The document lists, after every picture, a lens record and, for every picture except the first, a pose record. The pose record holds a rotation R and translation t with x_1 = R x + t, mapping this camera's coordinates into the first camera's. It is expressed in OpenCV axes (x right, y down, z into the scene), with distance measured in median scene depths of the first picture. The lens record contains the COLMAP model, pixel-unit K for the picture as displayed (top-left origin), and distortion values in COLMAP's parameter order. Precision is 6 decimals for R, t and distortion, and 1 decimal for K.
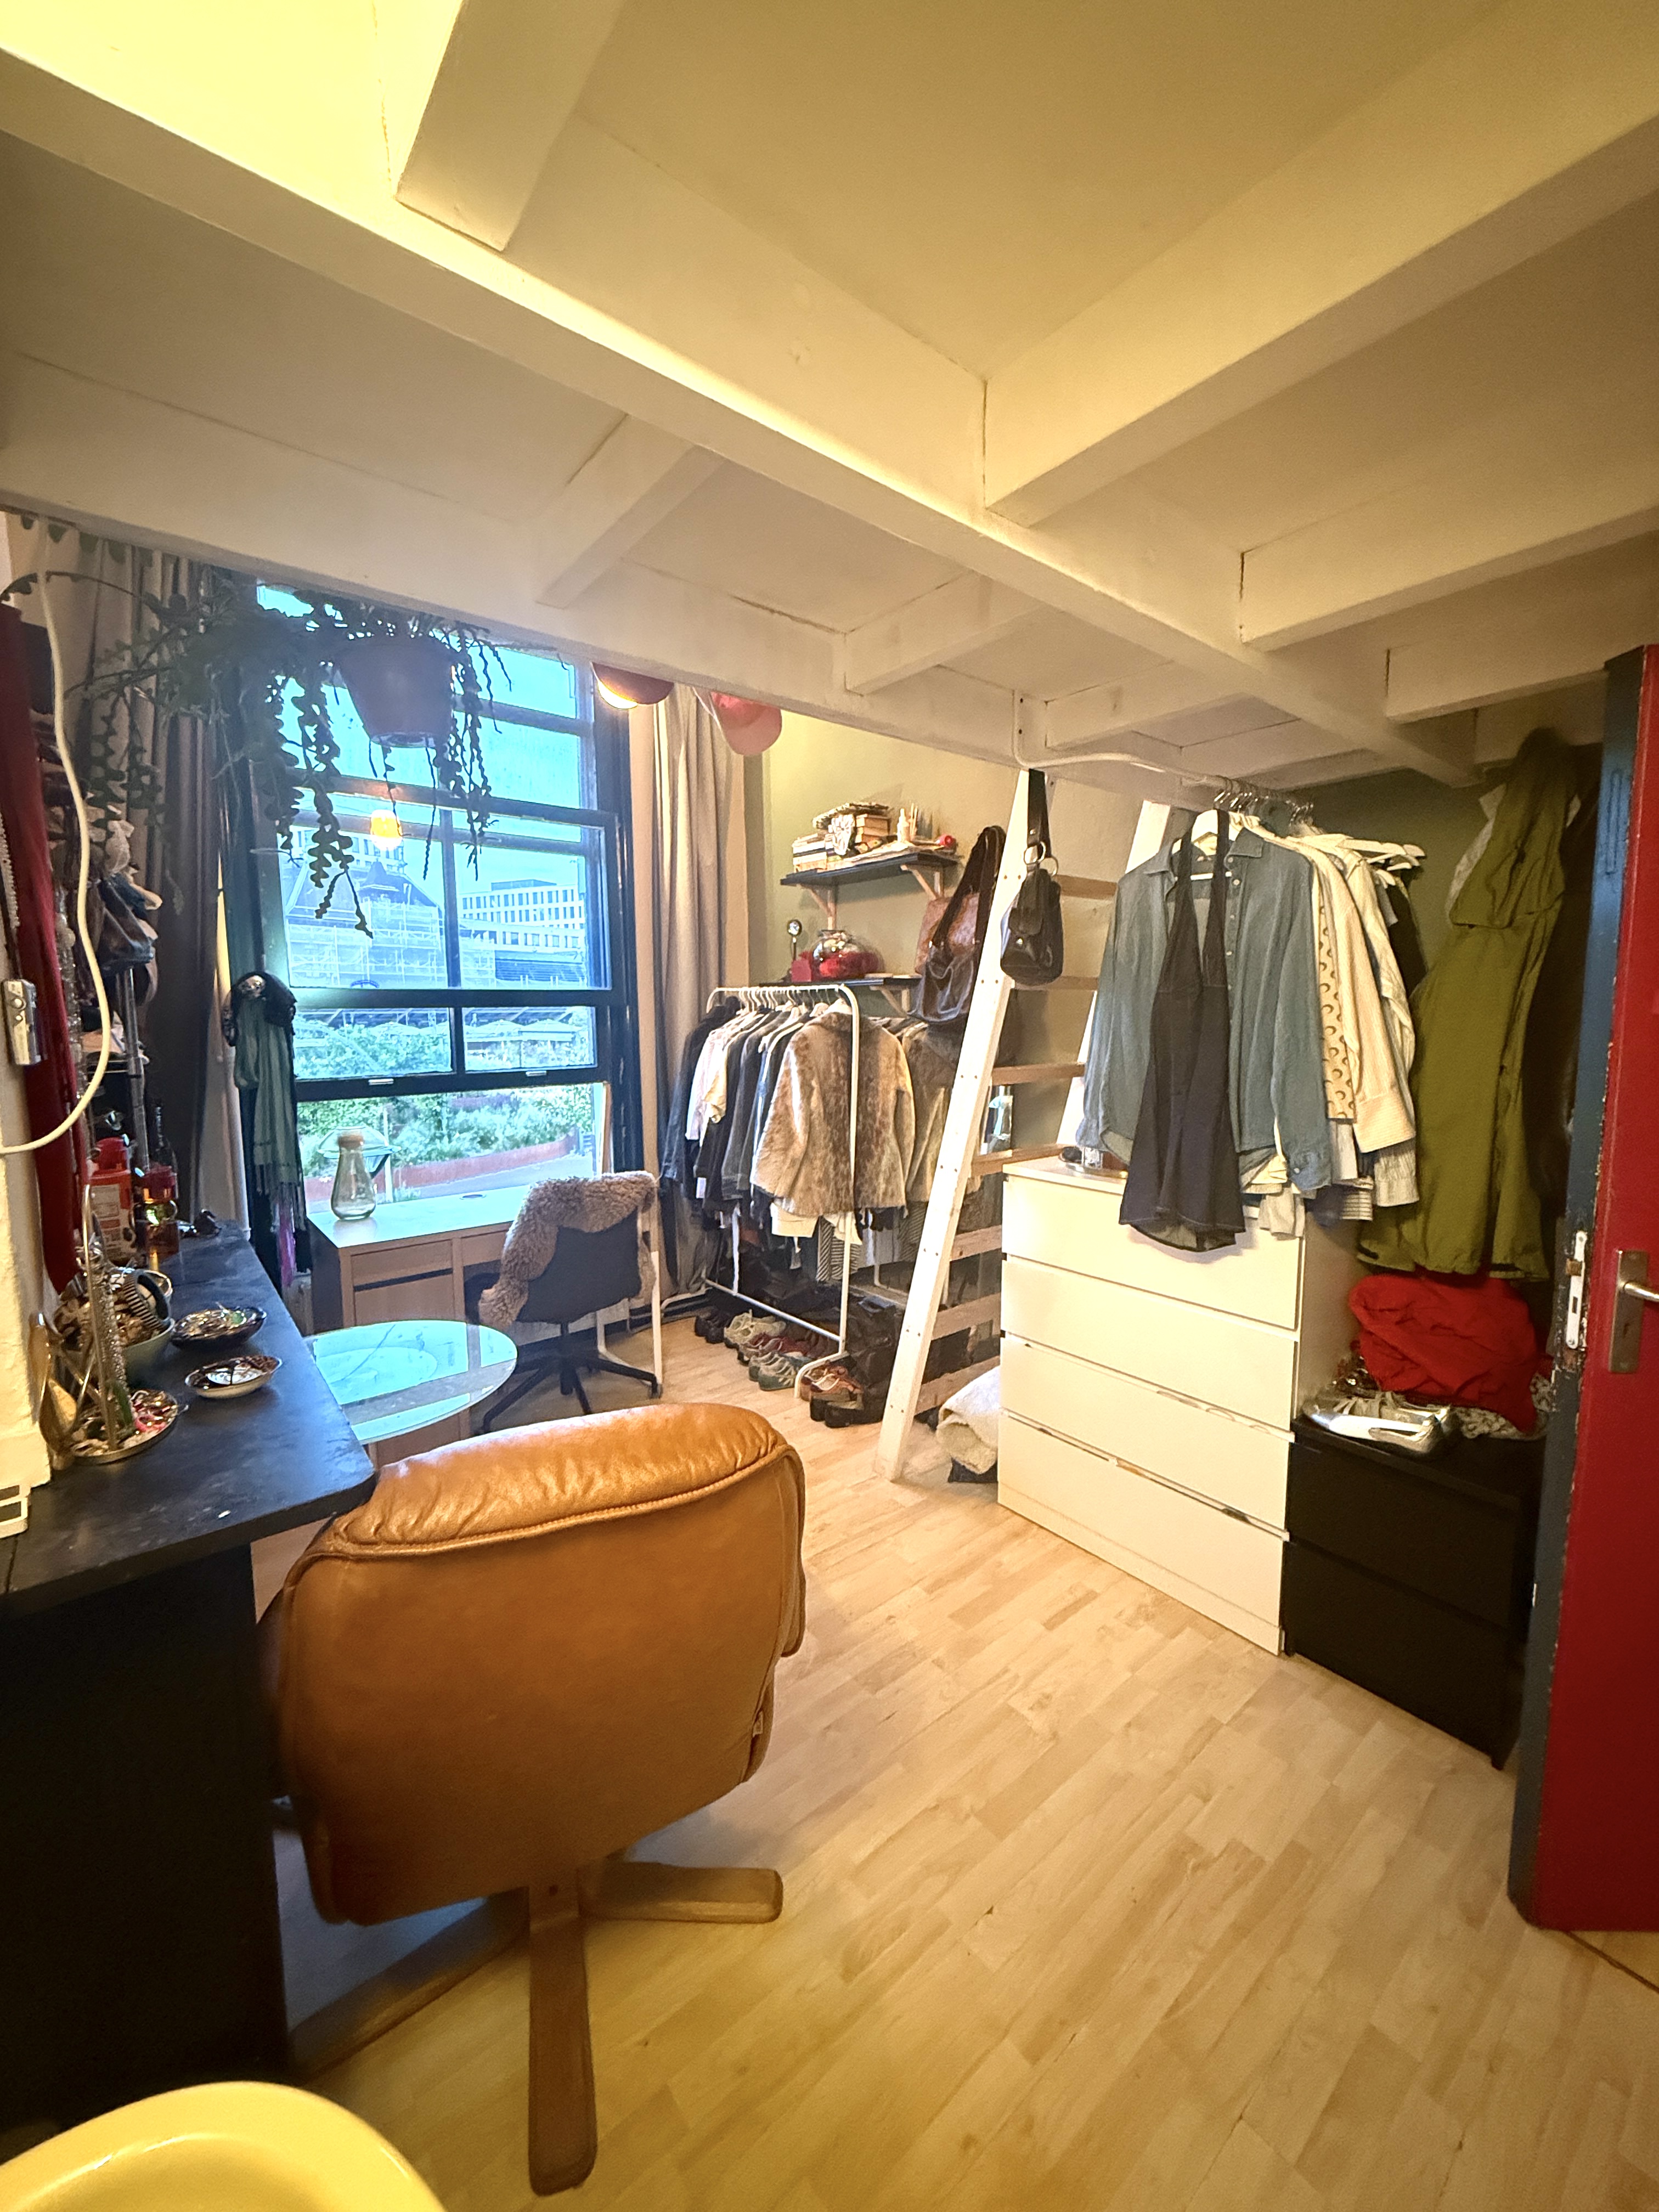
lens RADIAL K [[880.8, 0, 830.4], [0, 880.8, 1101.4], [0, 0, 1]] dist [0.000225, -0.000169]
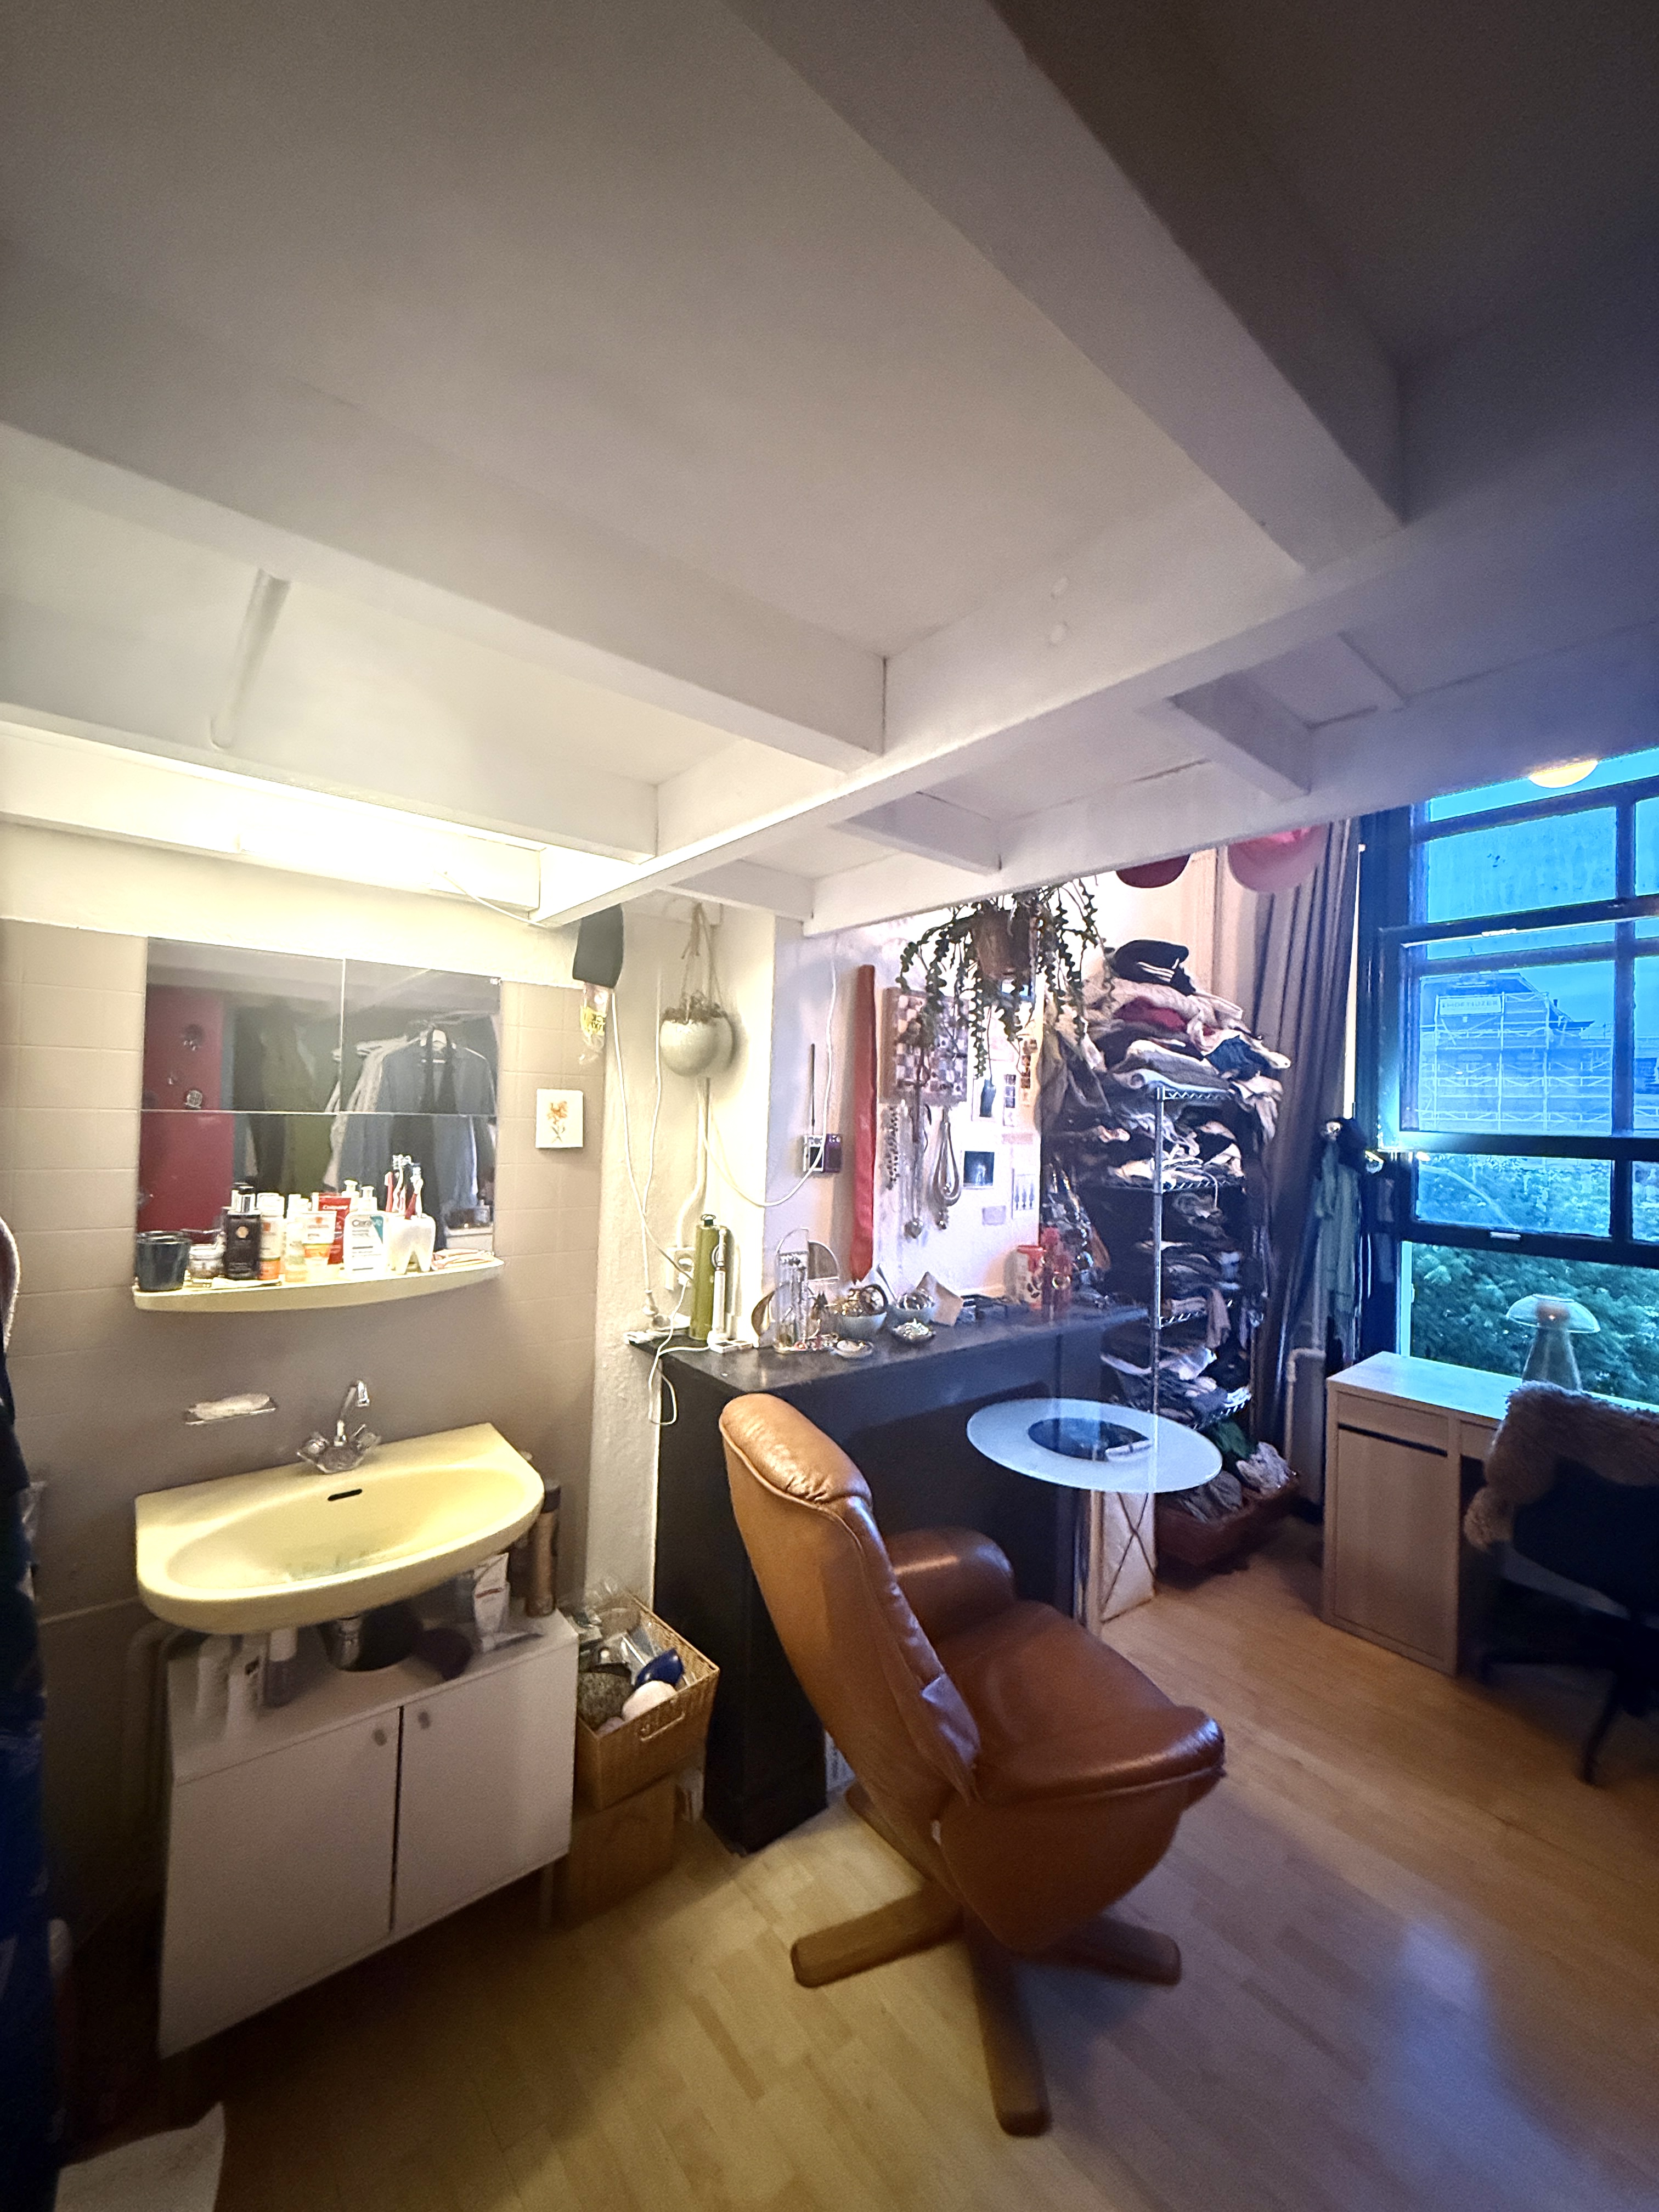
lens RADIAL K [[880.8, 0, 830.4], [0, 880.8, 1101.4], [0, 0, 1]] dist [0.000225, -0.000169]
pose [[0.007015, -0.011601, -0.999908, 0.381938], [-0.132505, 0.991104, -0.012429, -0.055020], [0.991158, 0.132580, 0.005416, 0.283891]]
